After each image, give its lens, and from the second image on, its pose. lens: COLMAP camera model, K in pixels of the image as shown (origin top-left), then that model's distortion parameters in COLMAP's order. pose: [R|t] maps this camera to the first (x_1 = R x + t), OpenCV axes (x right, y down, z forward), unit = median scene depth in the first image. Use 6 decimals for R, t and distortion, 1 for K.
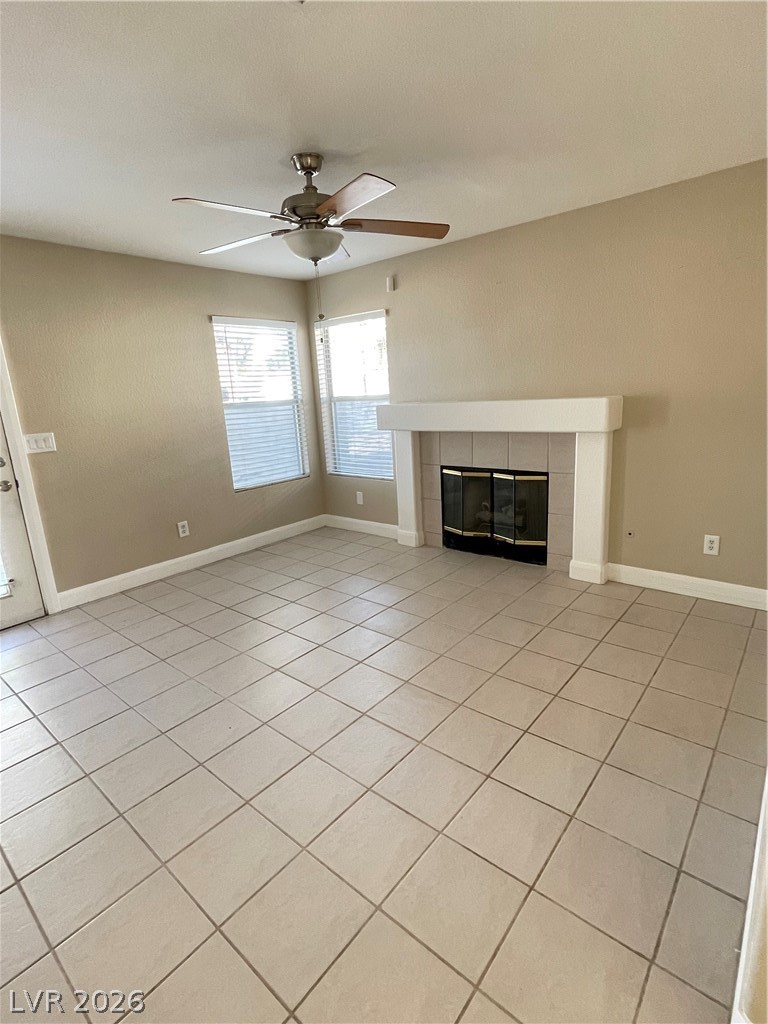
lens RADIAL K [[502.1, 0, 385.3], [0, 502.1, 507.1], [0, 0, 1]] dist [0.006184, 0.000192]
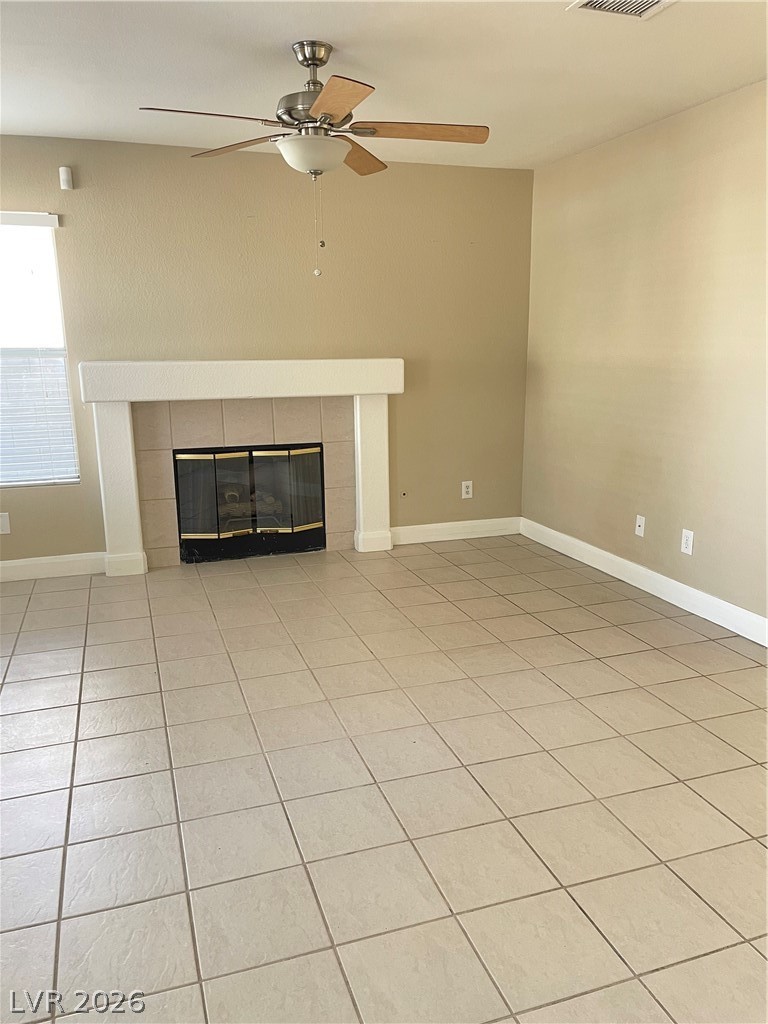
lens RADIAL K [[772.4, 0, 389.9], [0, 772.4, 515.4], [0, 0, 1]] dist [0.025729, -0.021074]
pose [[0.497531, -0.142922, 0.855591, -0.744439], [0.172663, 0.982913, 0.063786, -0.008098], [-0.850089, 0.115993, 0.513707, 0.193111]]
